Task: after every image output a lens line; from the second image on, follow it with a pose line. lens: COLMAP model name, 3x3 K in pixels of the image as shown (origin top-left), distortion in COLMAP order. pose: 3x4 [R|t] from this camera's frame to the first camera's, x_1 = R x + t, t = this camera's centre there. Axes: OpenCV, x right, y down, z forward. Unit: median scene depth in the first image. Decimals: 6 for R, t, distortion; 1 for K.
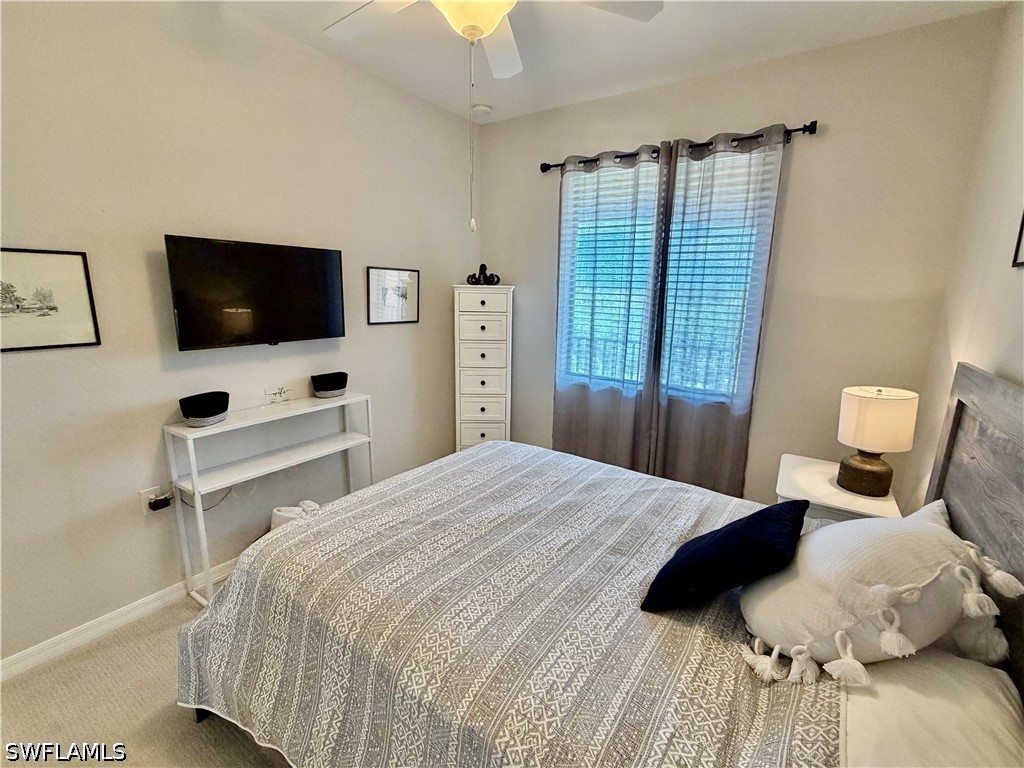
lens RADIAL K [[463.4, 0, 514.3], [0, 463.4, 385.8], [0, 0, 1]] dist [0.000898, 0.000334]
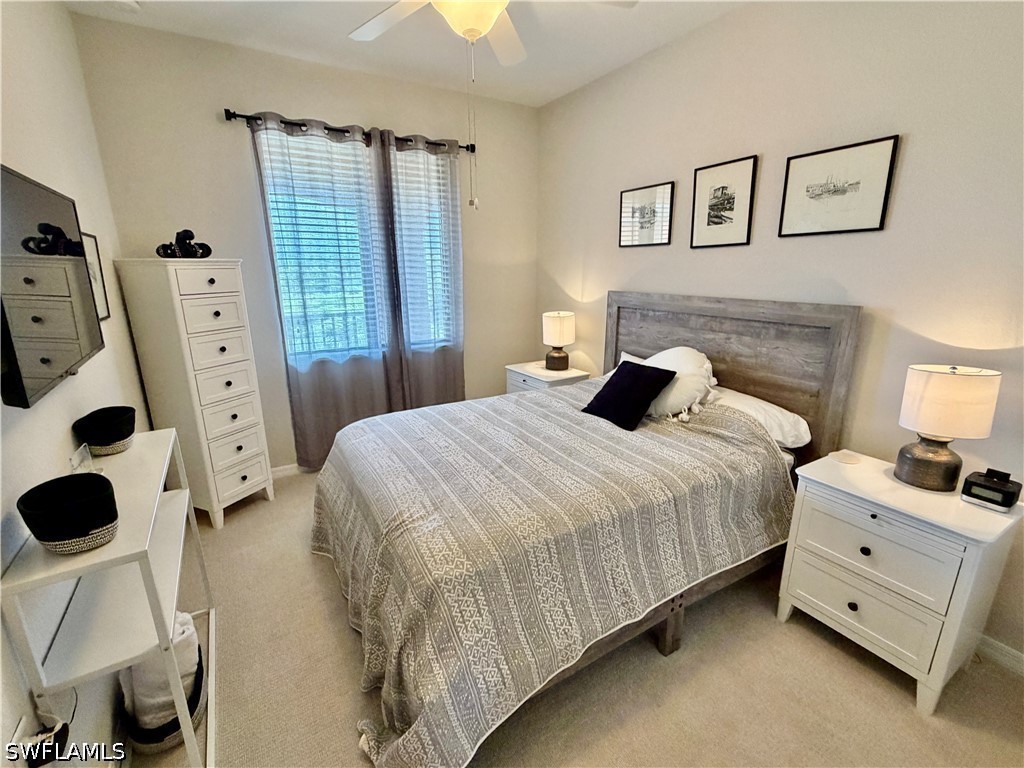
lens RADIAL K [[463.4, 0, 513.5], [0, 463.4, 385.0], [0, 0, 1]] dist [0.000898, 0.000334]
pose [[0.396814, -0.252406, 0.882513, -0.702590], [0.202495, 0.961834, 0.184042, -0.063358], [-0.895284, 0.105674, 0.432780, 0.276127]]
